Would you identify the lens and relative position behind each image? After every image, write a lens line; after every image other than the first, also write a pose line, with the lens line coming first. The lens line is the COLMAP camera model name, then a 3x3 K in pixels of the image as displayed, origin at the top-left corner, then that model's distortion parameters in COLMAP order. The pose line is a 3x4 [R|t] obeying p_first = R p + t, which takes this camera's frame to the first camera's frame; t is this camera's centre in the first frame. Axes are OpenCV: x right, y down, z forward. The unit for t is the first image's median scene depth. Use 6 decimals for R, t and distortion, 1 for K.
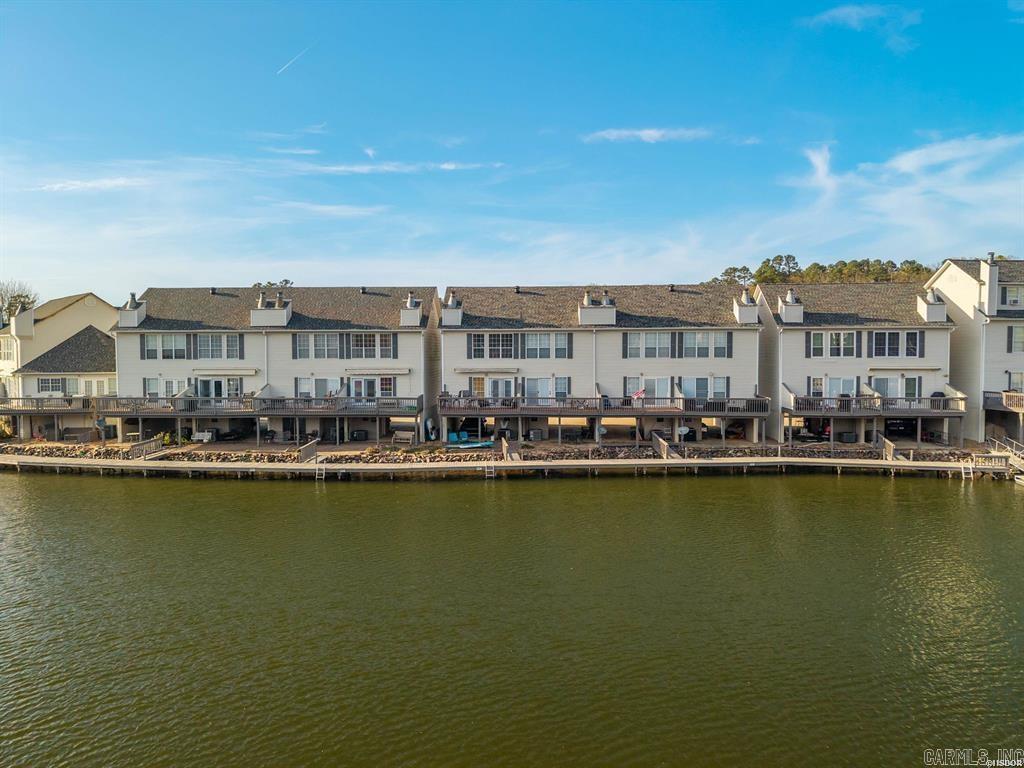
lens RADIAL K [[683.9, 0, 525.7], [0, 683.9, 383.2], [0, 0, 1]] dist [0.000853, -0.033974]
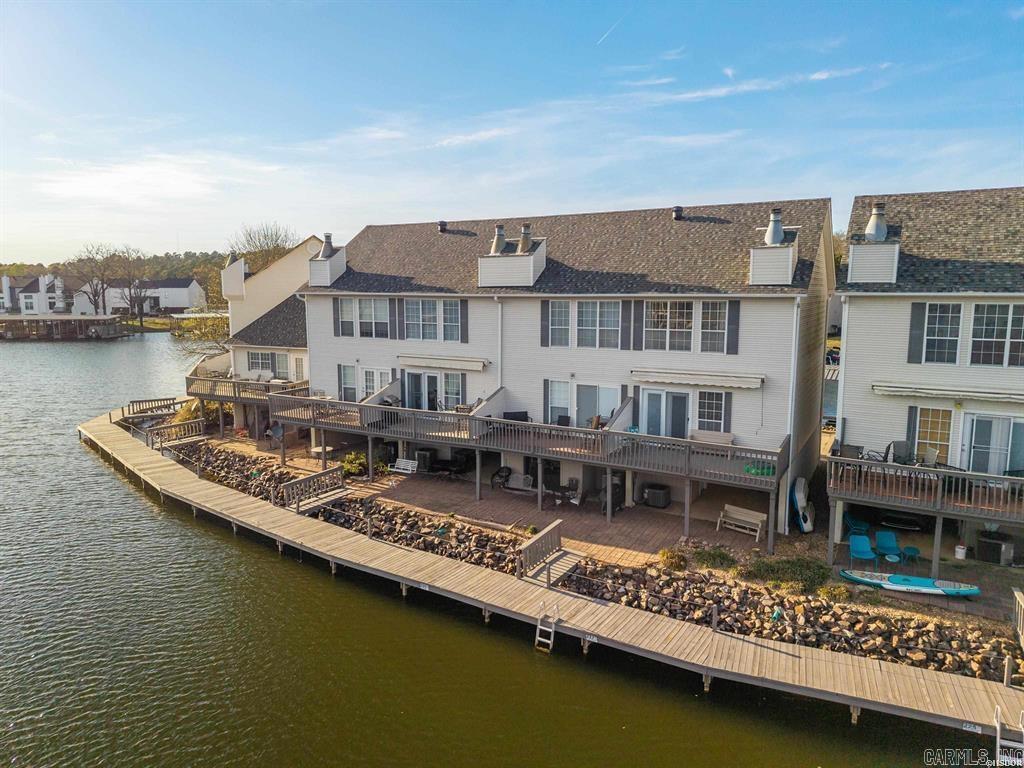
lens RADIAL K [[686.3, 0, 512.0], [0, 686.3, 384.0], [0, 0, 1]] dist [0.031555, -0.003272]
pose [[0.873067, 0.069209, -0.482664, -0.090967], [-0.024192, 0.994805, 0.098885, -0.058983], [0.487001, -0.074657, 0.870205, 0.501779]]
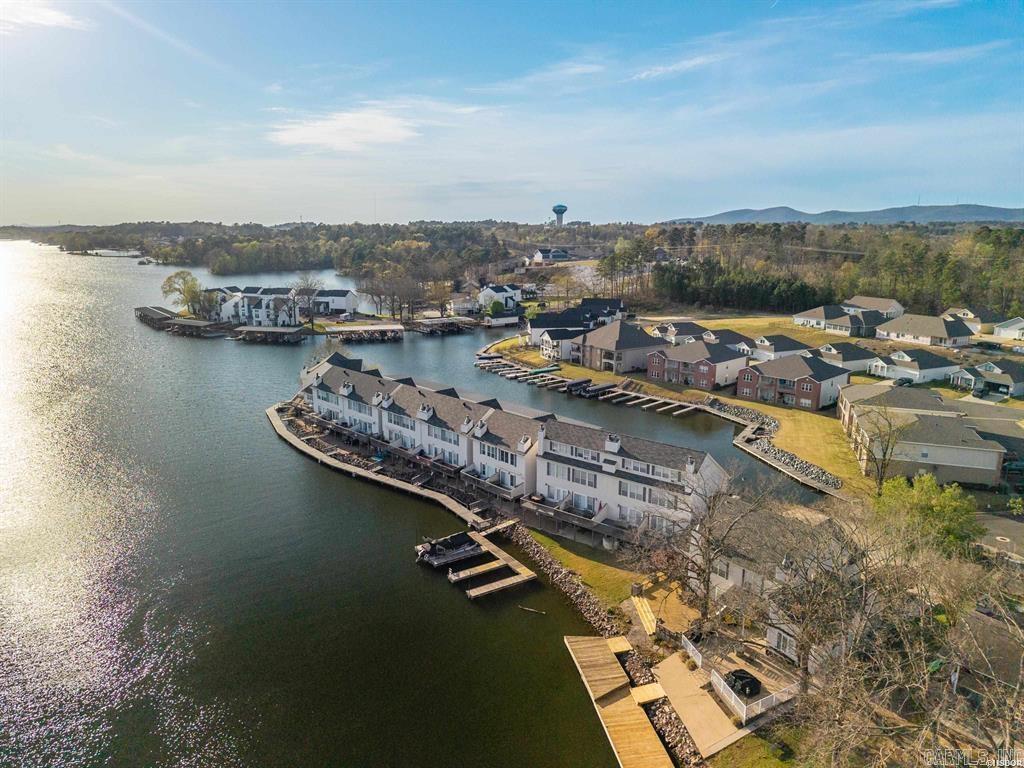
lens RADIAL K [[717.7, 0, 512.0], [0, 717.7, 384.0], [0, 0, 1]] dist [0.017239, -0.003056]
pose [[0.708881, 0.155120, -0.688059, 1.907839], [-0.037176, 0.982378, 0.183172, -0.636645], [0.704348, -0.104268, 0.702156, -0.435932]]
